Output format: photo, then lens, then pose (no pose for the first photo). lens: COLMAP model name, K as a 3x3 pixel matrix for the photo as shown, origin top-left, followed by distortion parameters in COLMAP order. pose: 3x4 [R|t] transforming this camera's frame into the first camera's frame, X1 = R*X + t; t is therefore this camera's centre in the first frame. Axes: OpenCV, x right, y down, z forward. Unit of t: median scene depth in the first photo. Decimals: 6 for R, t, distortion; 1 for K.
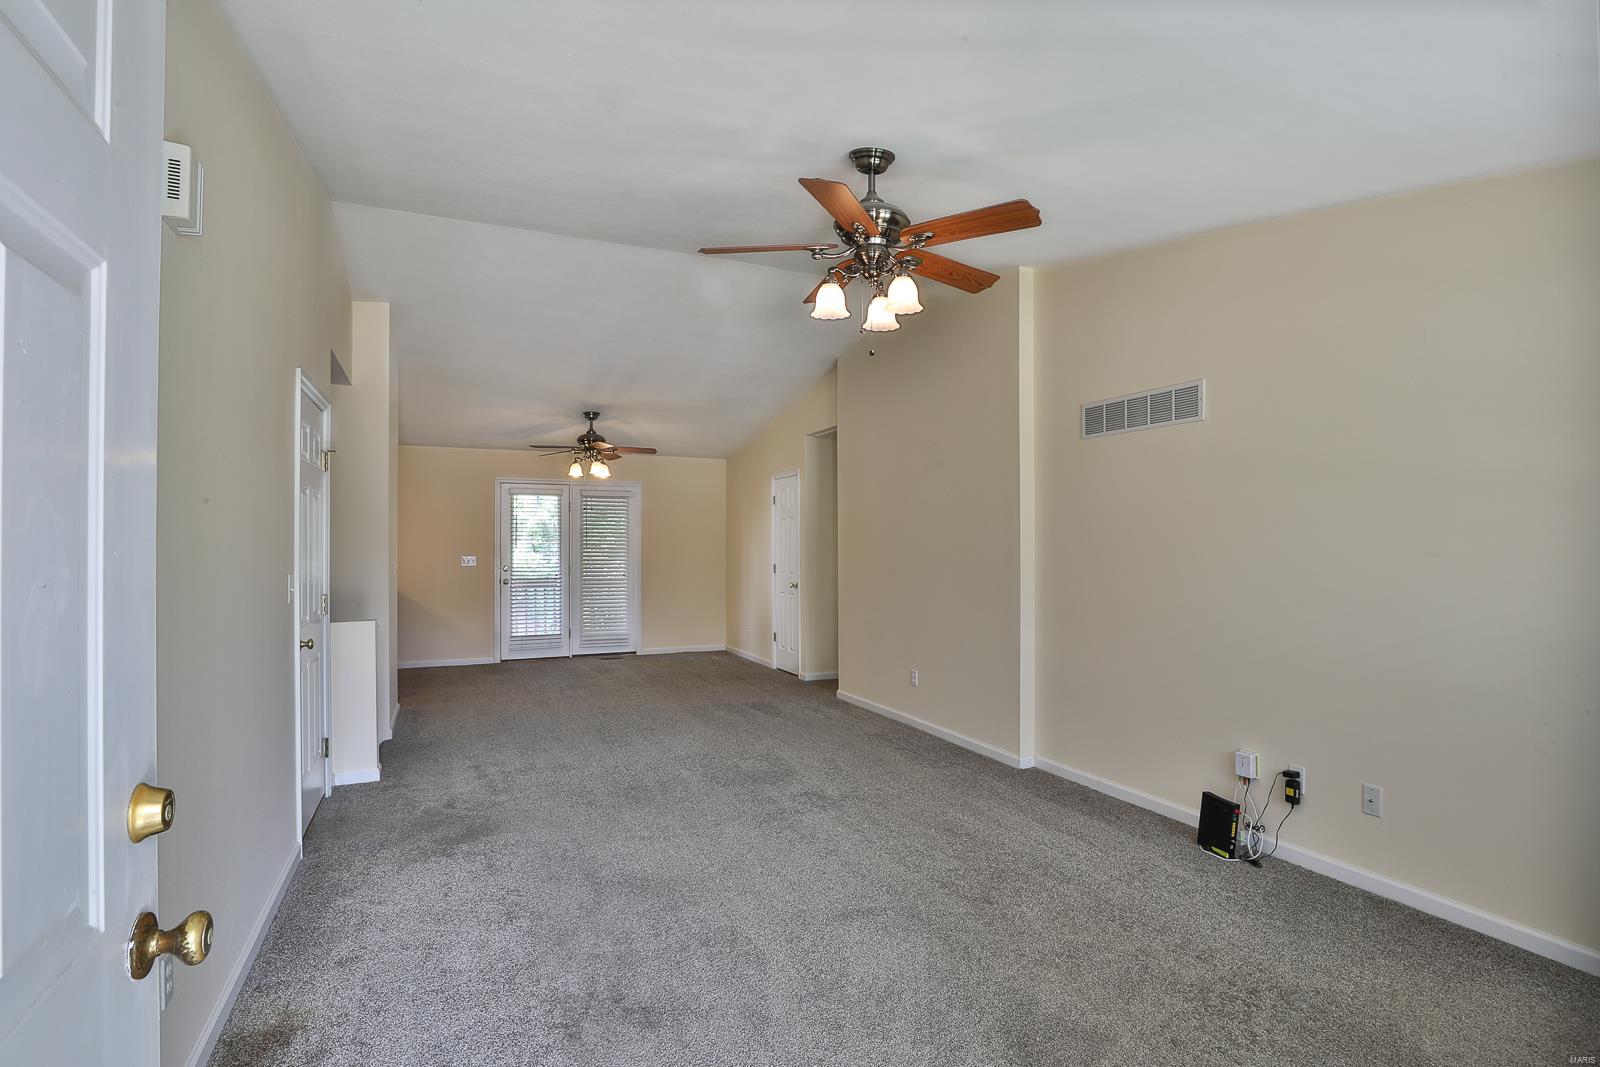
lens RADIAL K [[785.4, 0, 804.1], [0, 785.4, 533.8], [0, 0, 1]] dist [-0.044371, 0.012304]
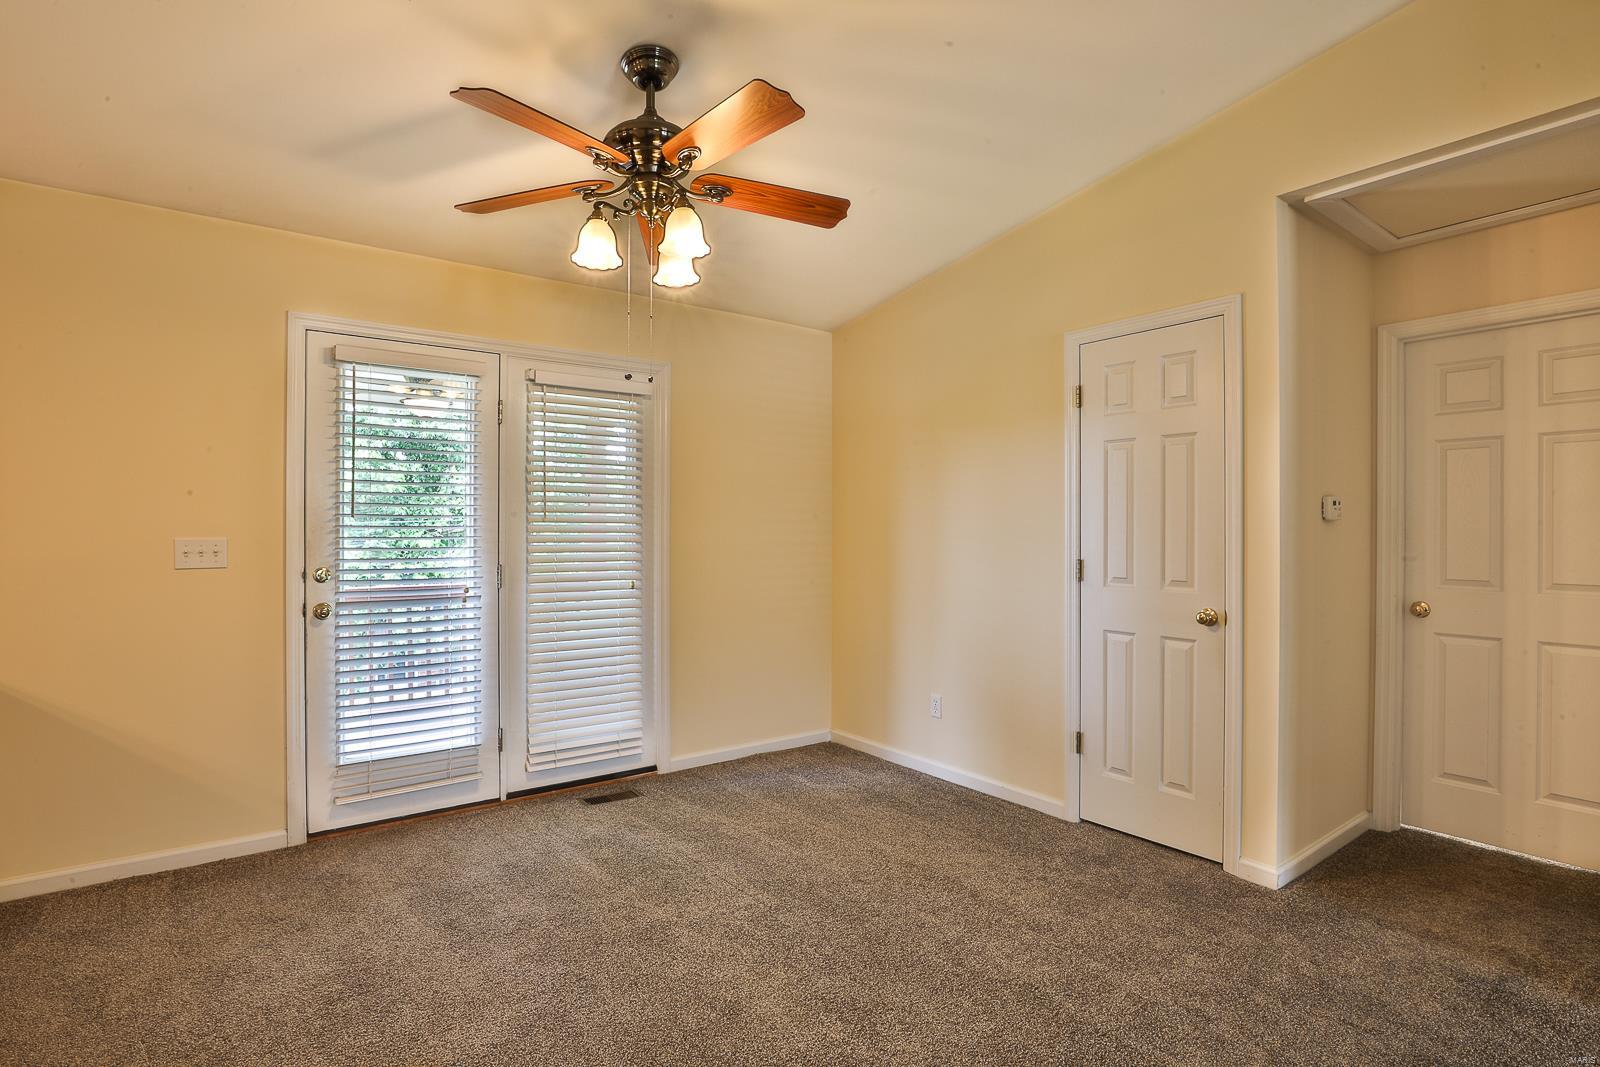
lens RADIAL K [[769.5, 0, 769.4], [0, 769.5, 531.9], [0, 0, 1]] dist [-0.041290, 0.011506]
pose [[0.979790, 0.003334, 0.200001, -0.251472], [-0.006425, 0.999870, 0.014805, 0.019263], [-0.199925, -0.015791, 0.979684, 0.621921]]
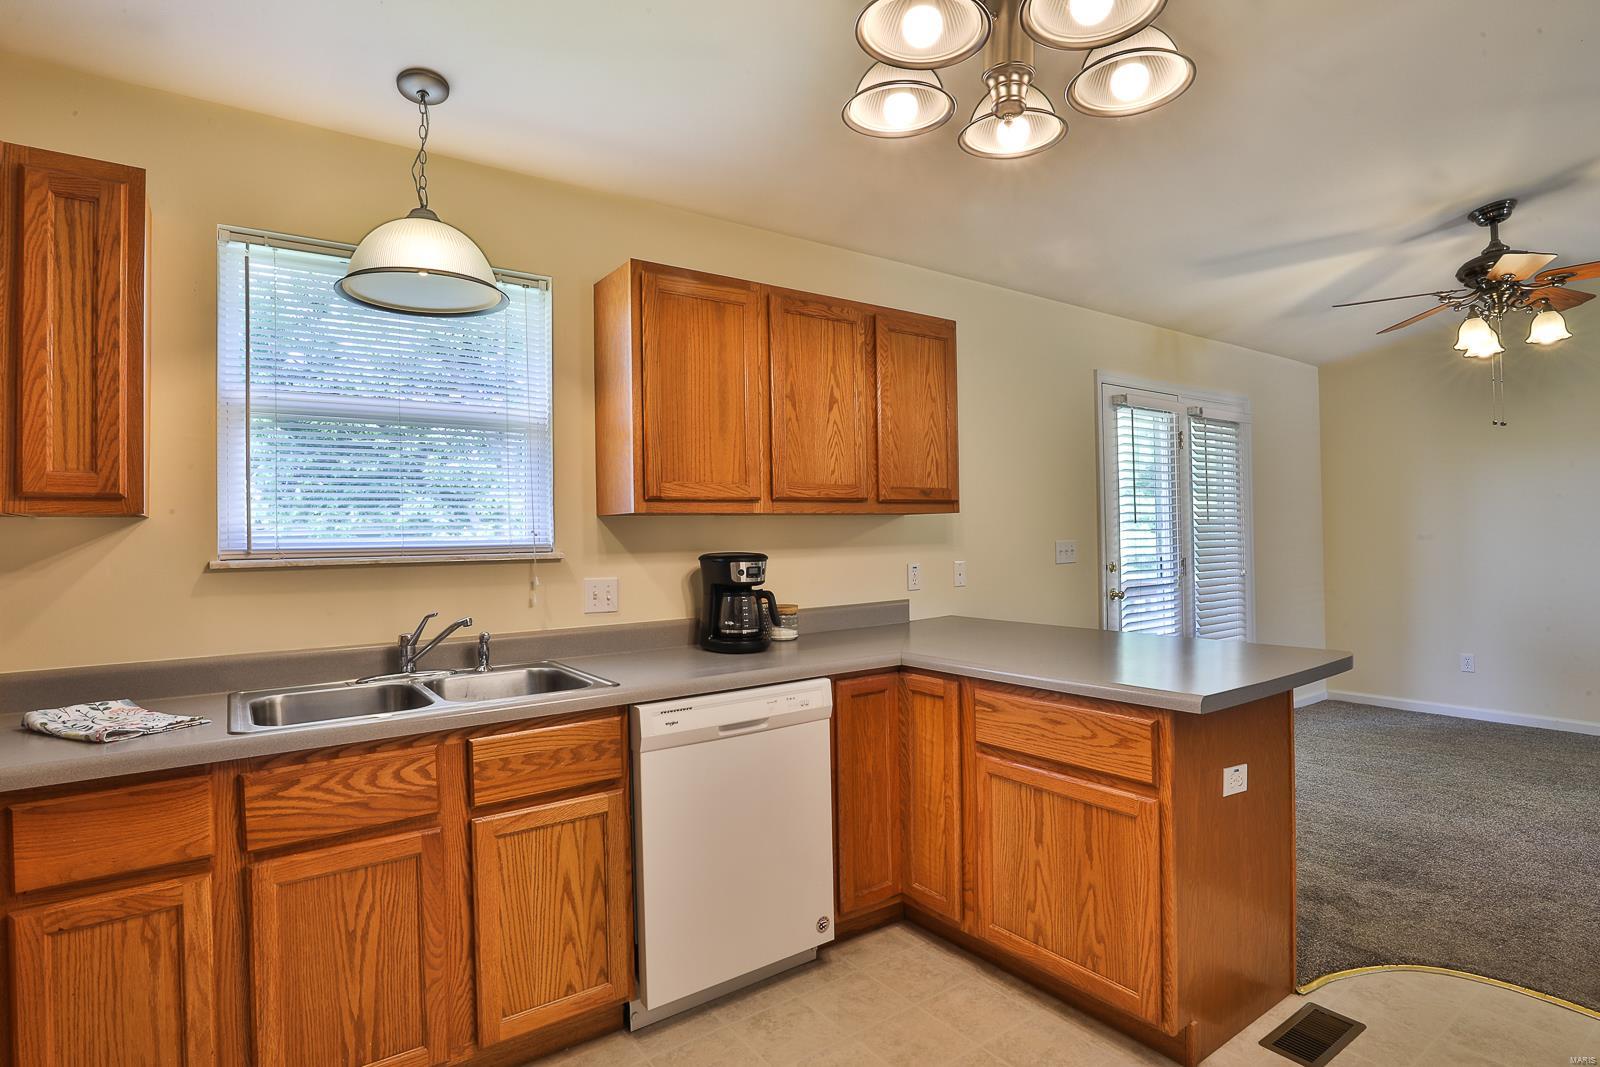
lens RADIAL K [[785.4, 0, 804.1], [0, 785.4, 533.8], [0, 0, 1]] dist [-0.044371, 0.012304]
pose [[0.981186, -0.015132, 0.192469, -0.642102], [0.012852, 0.999832, 0.013088, 0.016544], [-0.192634, -0.010368, 0.981216, 0.577077]]
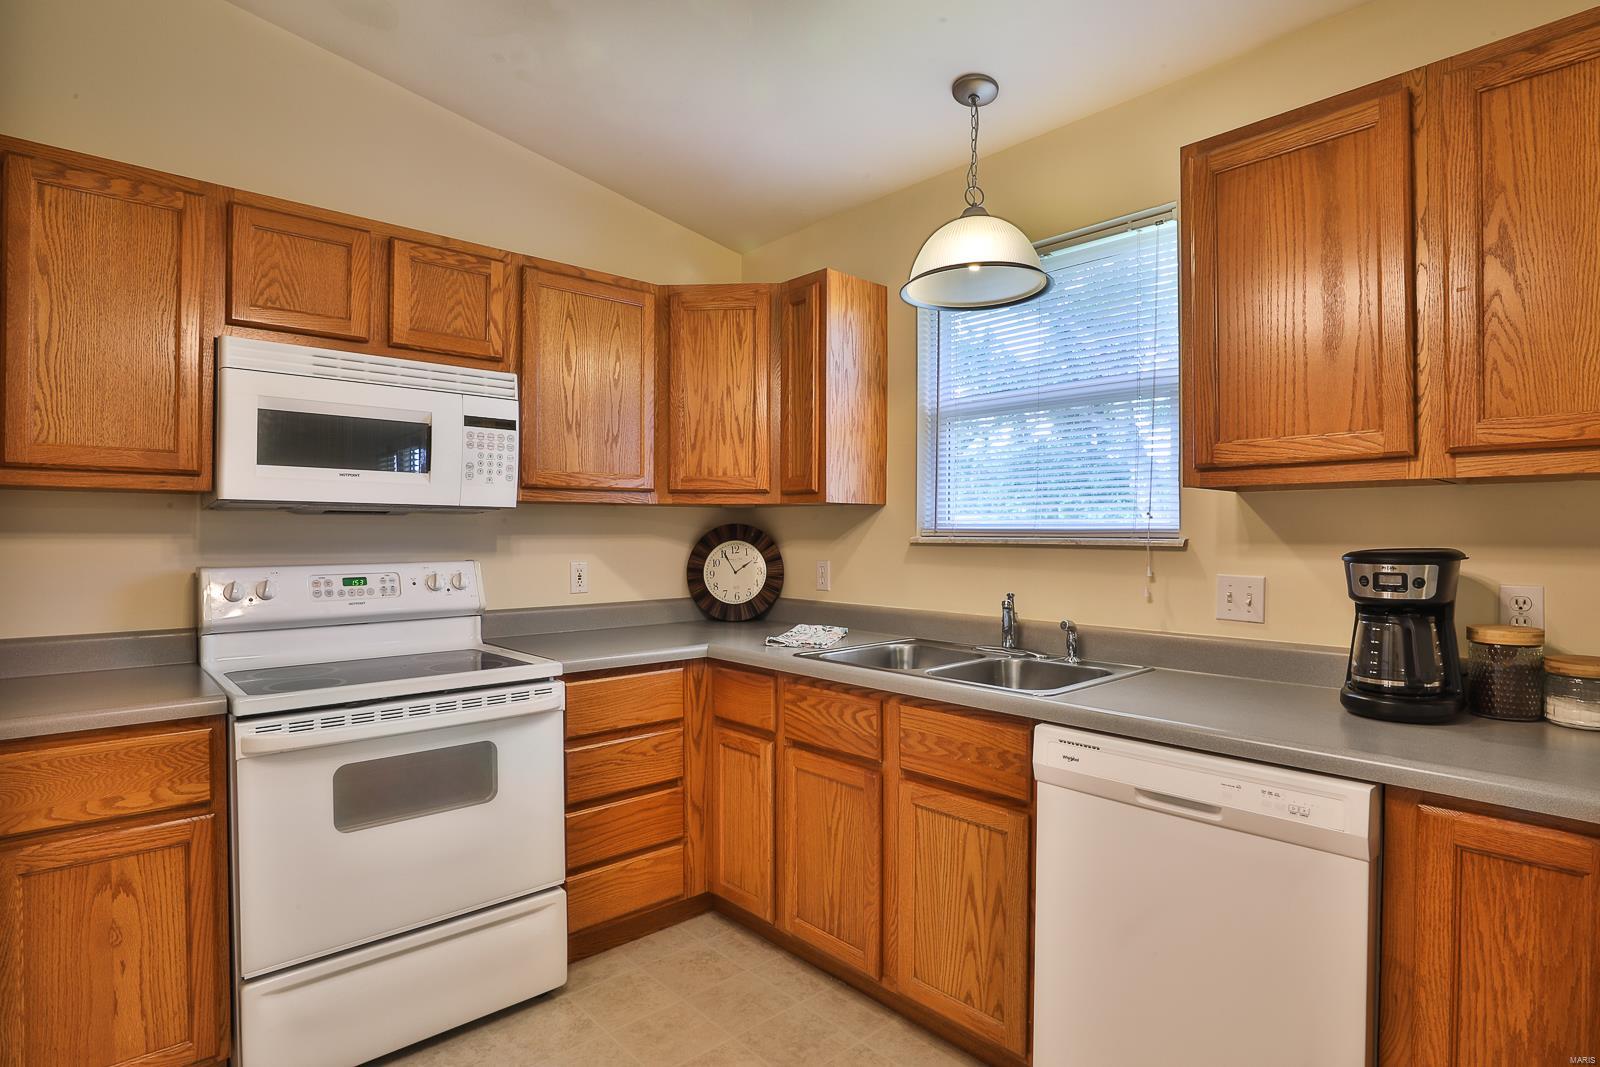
lens RADIAL K [[821.4, 0, 797.1], [0, 821.4, 536.2], [0, 0, 1]] dist [-0.051817, 0.015254]
pose [[0.306808, 0.006721, -0.951748, -0.490352], [0.013634, 0.999841, 0.011455, 0.020565], [0.951674, -0.016491, 0.306667, 0.685722]]
